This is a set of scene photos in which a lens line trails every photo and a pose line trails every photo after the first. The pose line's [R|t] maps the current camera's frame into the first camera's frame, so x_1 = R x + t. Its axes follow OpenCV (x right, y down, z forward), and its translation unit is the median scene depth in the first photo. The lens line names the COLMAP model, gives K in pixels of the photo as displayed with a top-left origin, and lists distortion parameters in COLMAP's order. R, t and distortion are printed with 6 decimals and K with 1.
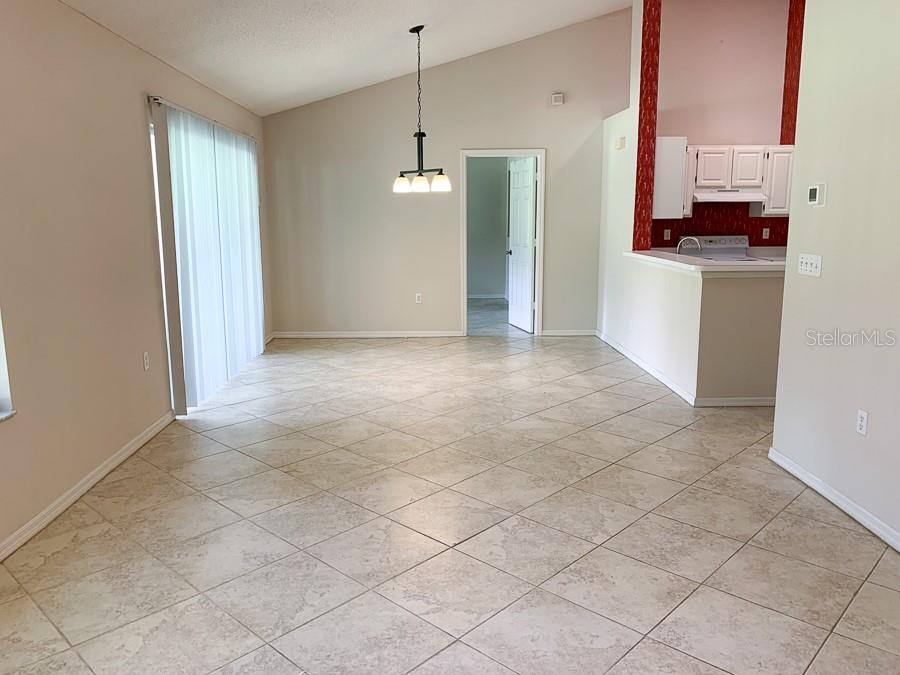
lens RADIAL K [[691.2, 0, 450.0], [0, 691.2, 337.5], [0, 0, 1]] dist [0.069117, -0.097381]
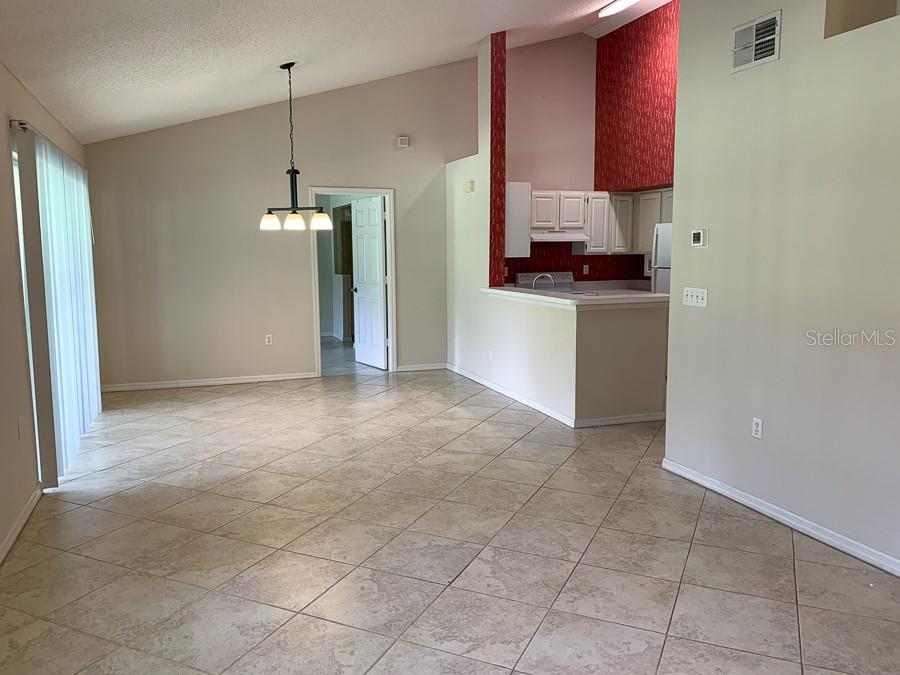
lens RADIAL K [[704.9, 0, 450.0], [0, 704.9, 337.5], [0, 0, 1]] dist [0.084110, -0.130189]
pose [[0.946397, -0.040547, 0.320452, -0.174299], [0.057360, 0.997418, -0.043199, -0.005793], [-0.317873, 0.059265, 0.946279, 0.005384]]
